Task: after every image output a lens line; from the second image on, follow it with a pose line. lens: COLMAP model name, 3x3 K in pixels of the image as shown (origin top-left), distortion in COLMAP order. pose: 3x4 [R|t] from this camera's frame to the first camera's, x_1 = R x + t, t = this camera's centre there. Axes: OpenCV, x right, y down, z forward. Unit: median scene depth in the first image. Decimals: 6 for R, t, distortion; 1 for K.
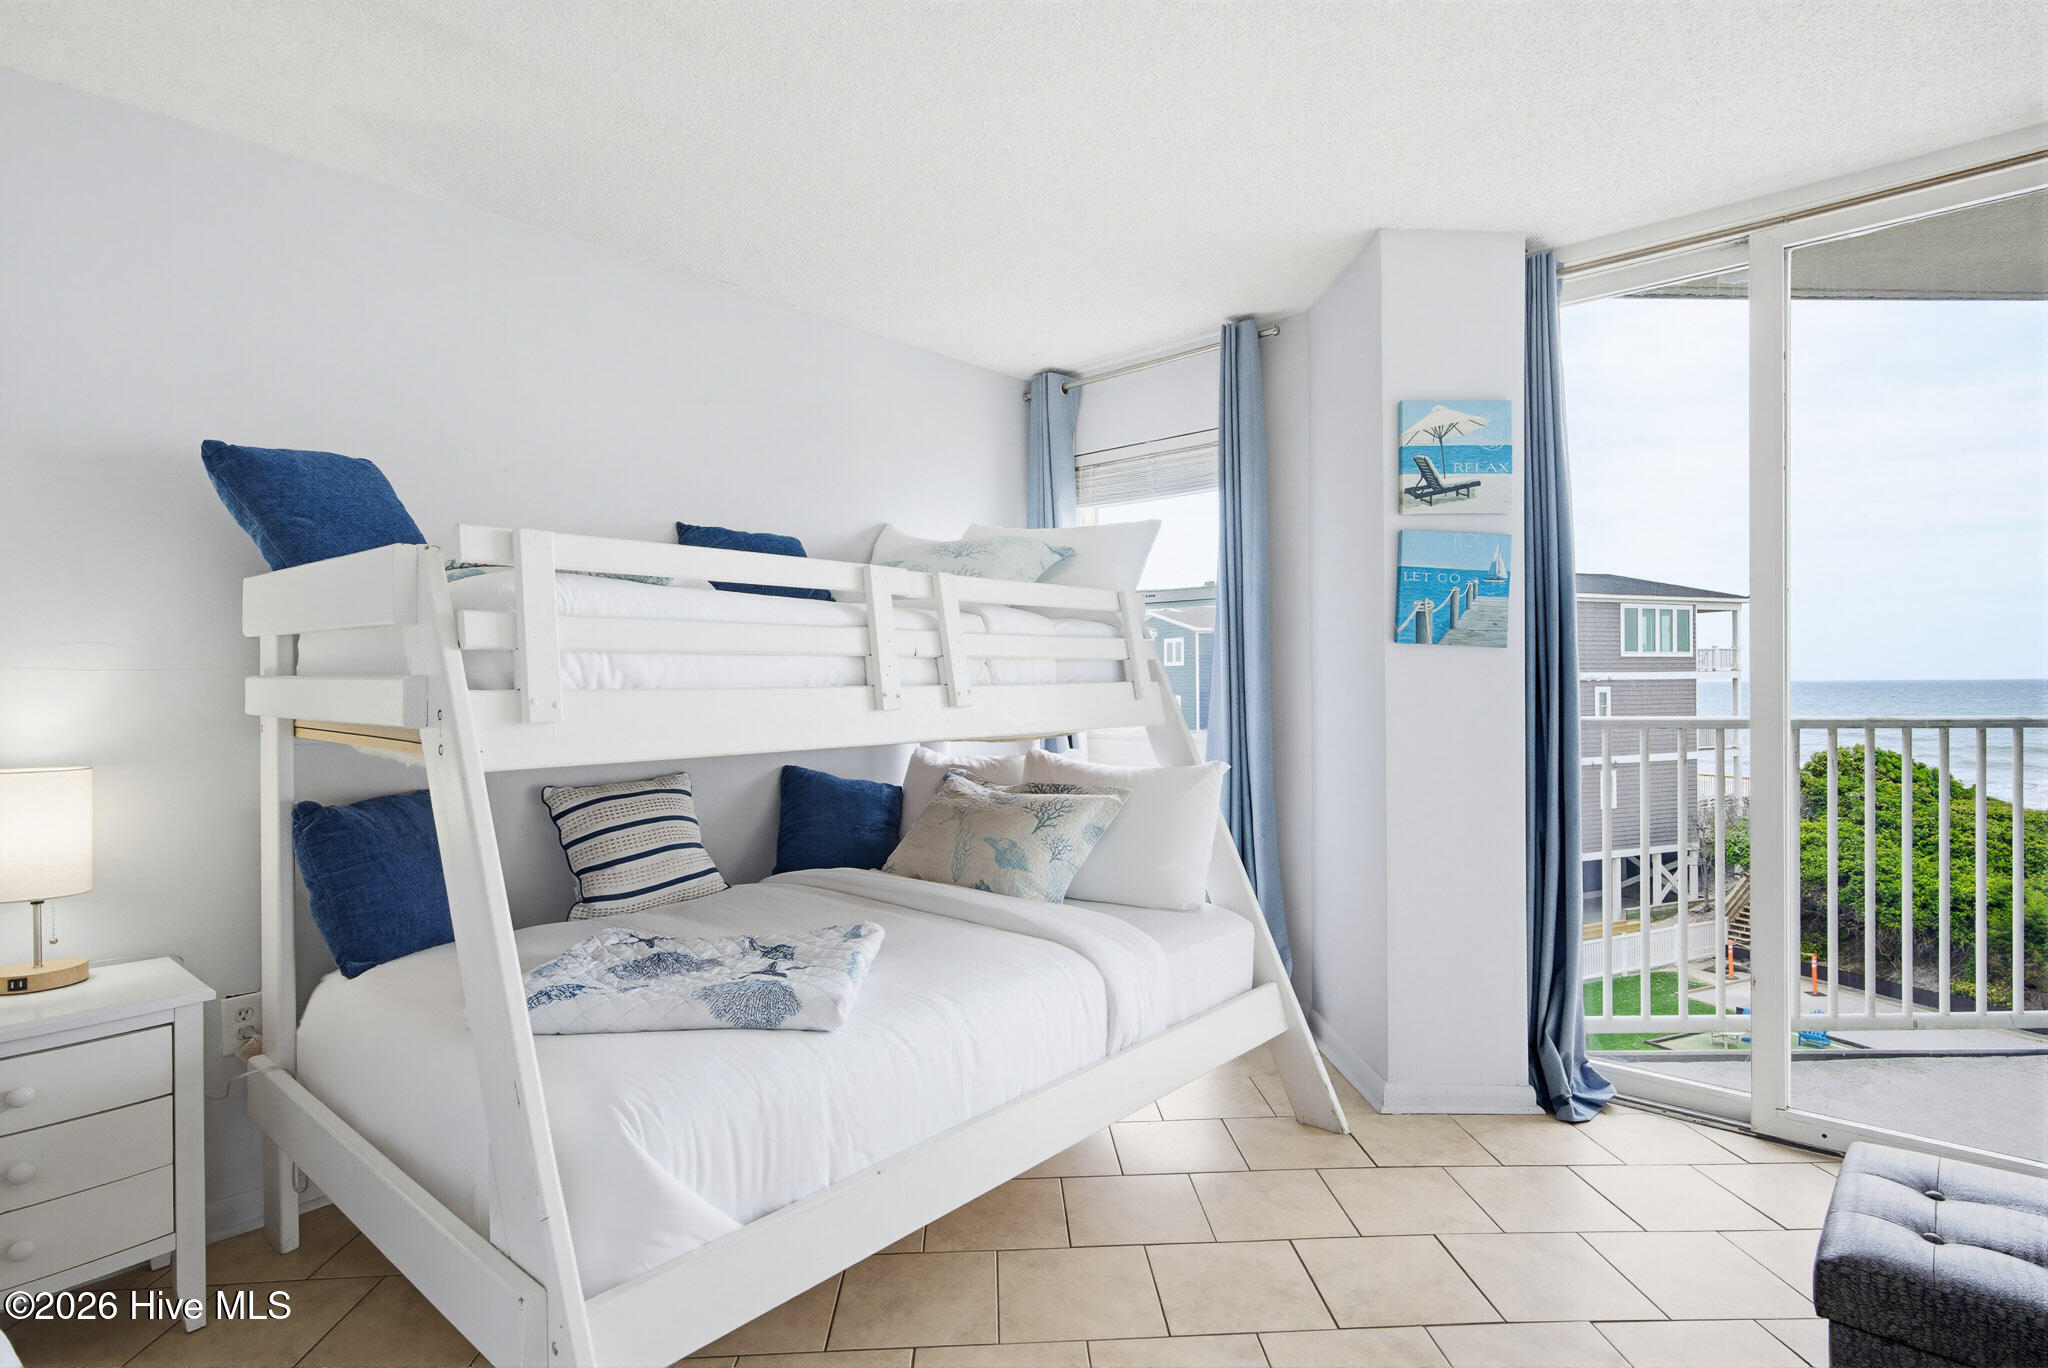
lens RADIAL K [[1046.2, 0, 1024.0], [0, 1046.2, 684.0], [0, 0, 1]] dist [0.014208, -0.000788]
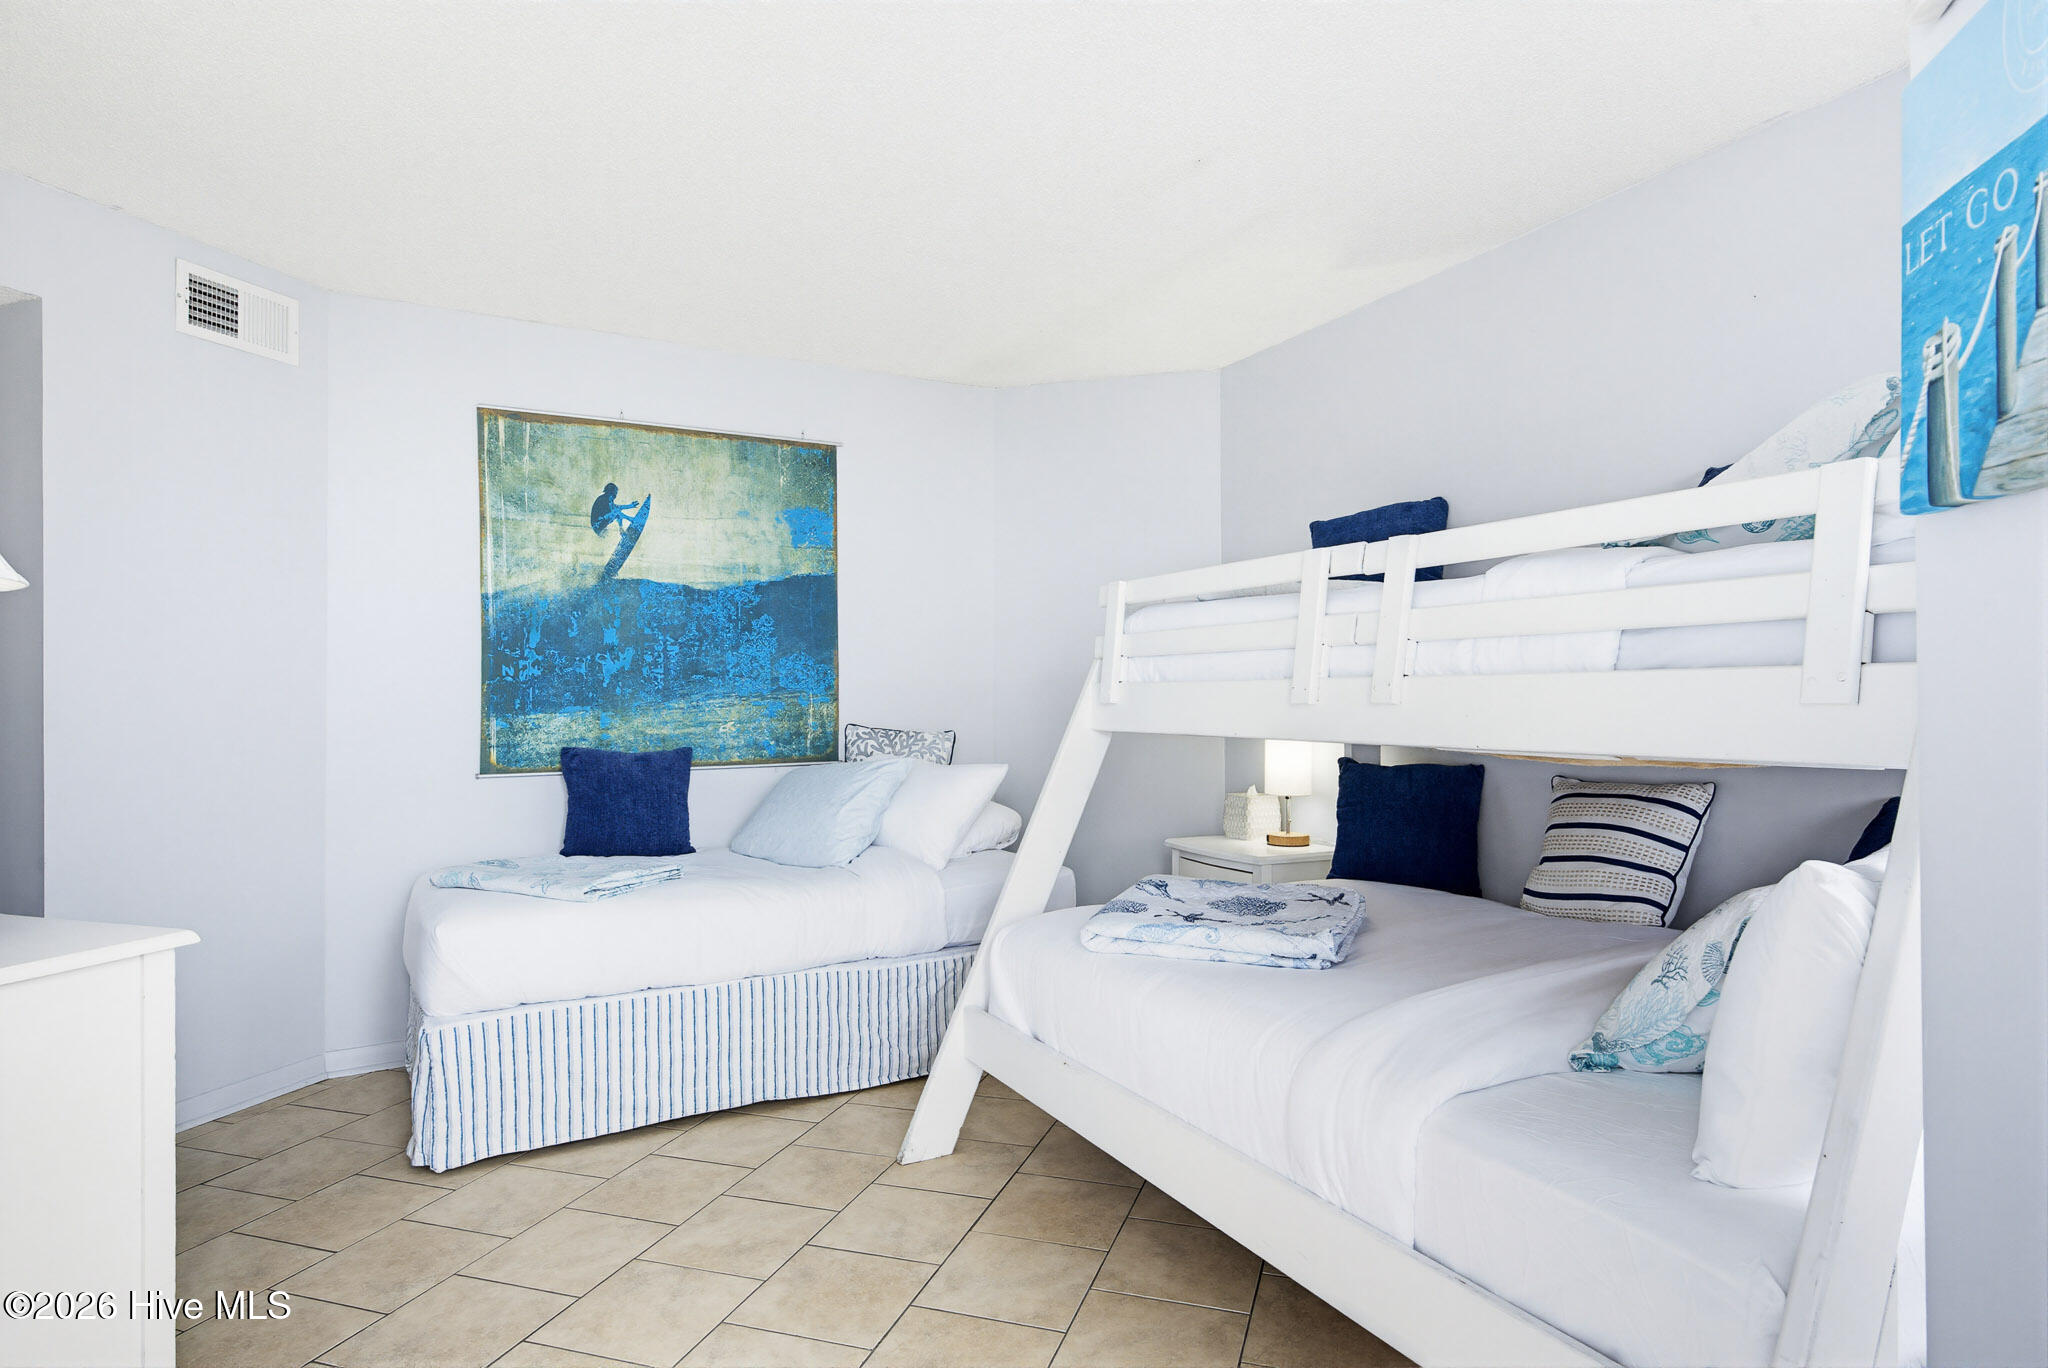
lens RADIAL K [[1118.5, 0, 1024.0], [0, 1118.5, 684.0], [0, 0, 1]] dist [0.001047, 0.000617]
pose [[-0.362222, 0.011626, -0.932019, 0.704590], [0.015856, 0.999854, 0.006310, -0.001864], [0.931957, -0.012493, -0.362354, 0.899505]]
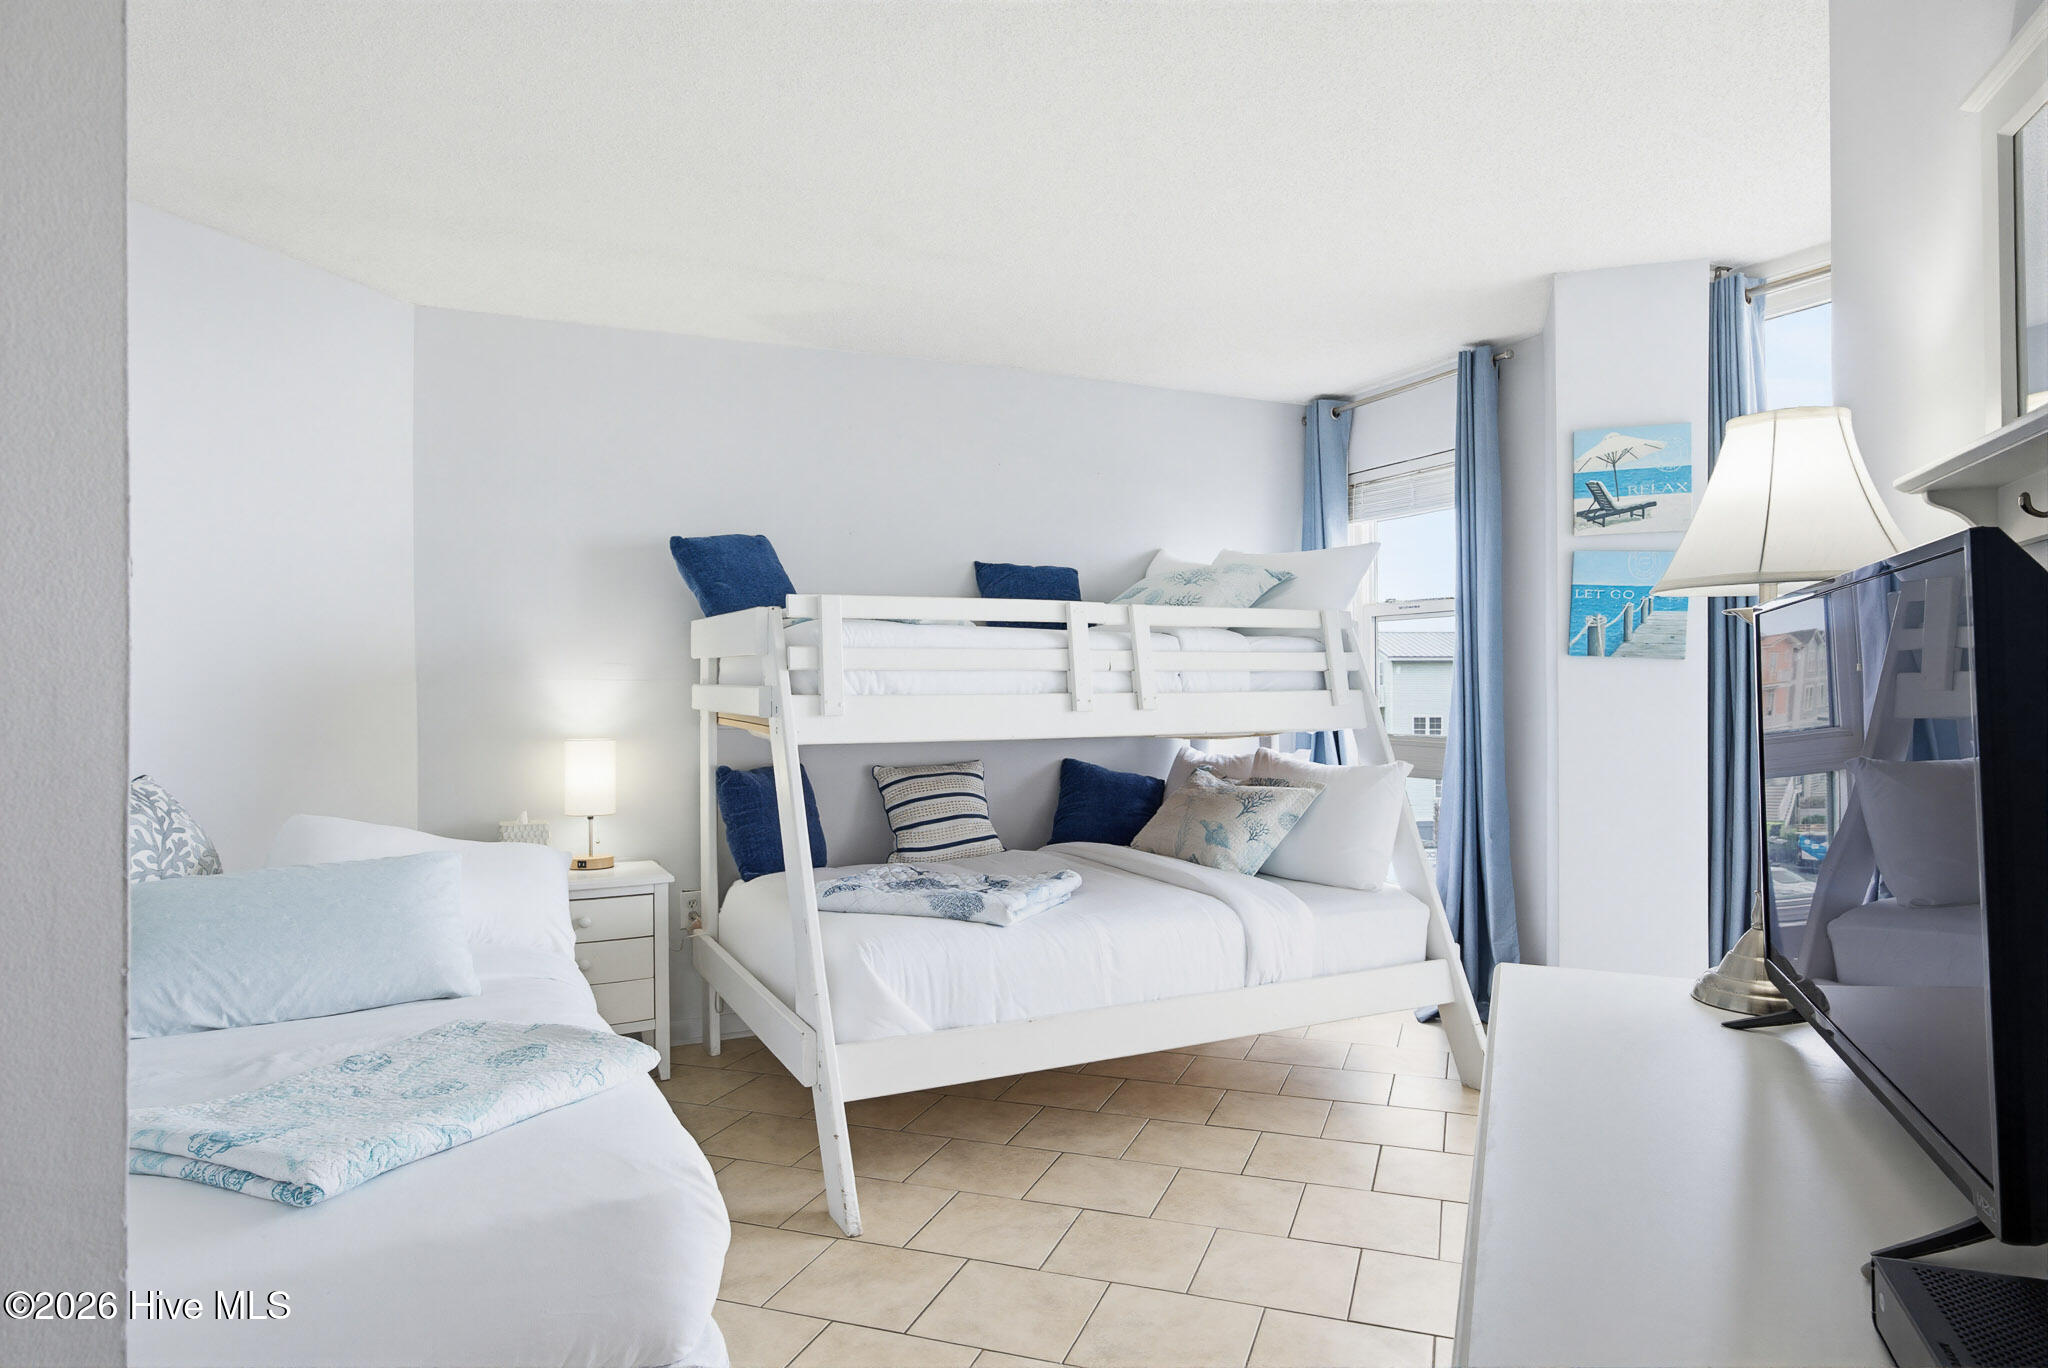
lens RADIAL K [[1220.1, 0, 1024.0], [0, 1220.1, 684.0], [0, 0, 1]] dist [-0.036894, 0.060467]
pose [[0.922330, 0.003126, -0.386391, 0.322512], [-0.004125, 0.999990, -0.001758, -0.005455], [0.386382, 0.003216, 0.922333, -0.369858]]
